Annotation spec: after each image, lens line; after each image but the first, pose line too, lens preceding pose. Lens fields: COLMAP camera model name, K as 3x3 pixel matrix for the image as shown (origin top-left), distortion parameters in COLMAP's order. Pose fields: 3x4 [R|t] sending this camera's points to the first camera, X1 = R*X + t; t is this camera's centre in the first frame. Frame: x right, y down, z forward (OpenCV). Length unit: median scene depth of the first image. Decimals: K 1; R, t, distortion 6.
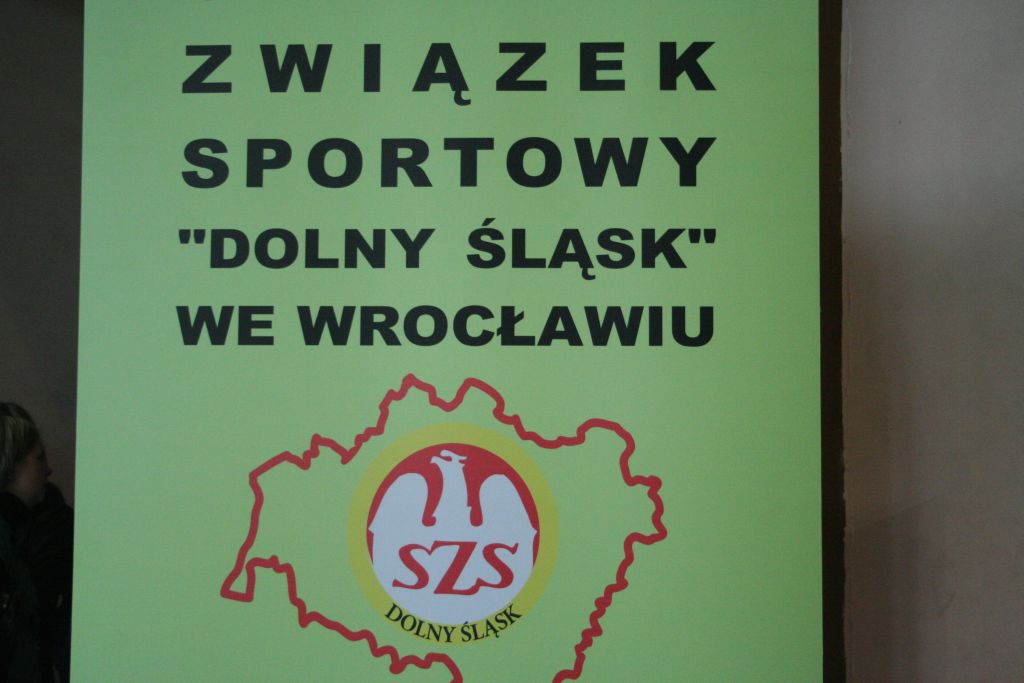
lens RADIAL K [[1800.8, 0, 511.1], [0, 1800.8, 343.5], [0, 0, 1]] dist [-0.101670, 0.000000]
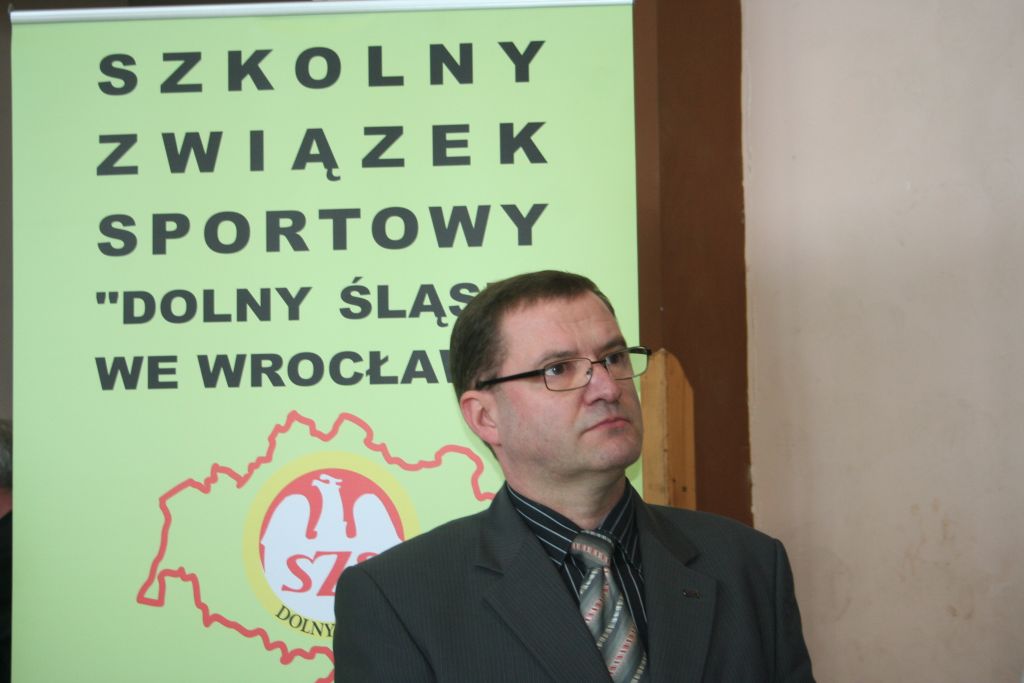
lens RADIAL K [[1928.5, 0, 513.0], [0, 1928.5, 340.3], [0, 0, 1]] dist [-0.102147, 0.000000]
pose [[0.999711, -0.023991, -0.001252, 0.090141], [0.023977, 0.999655, -0.010755, -0.011972], [0.001510, 0.010722, 0.999941, -0.261408]]
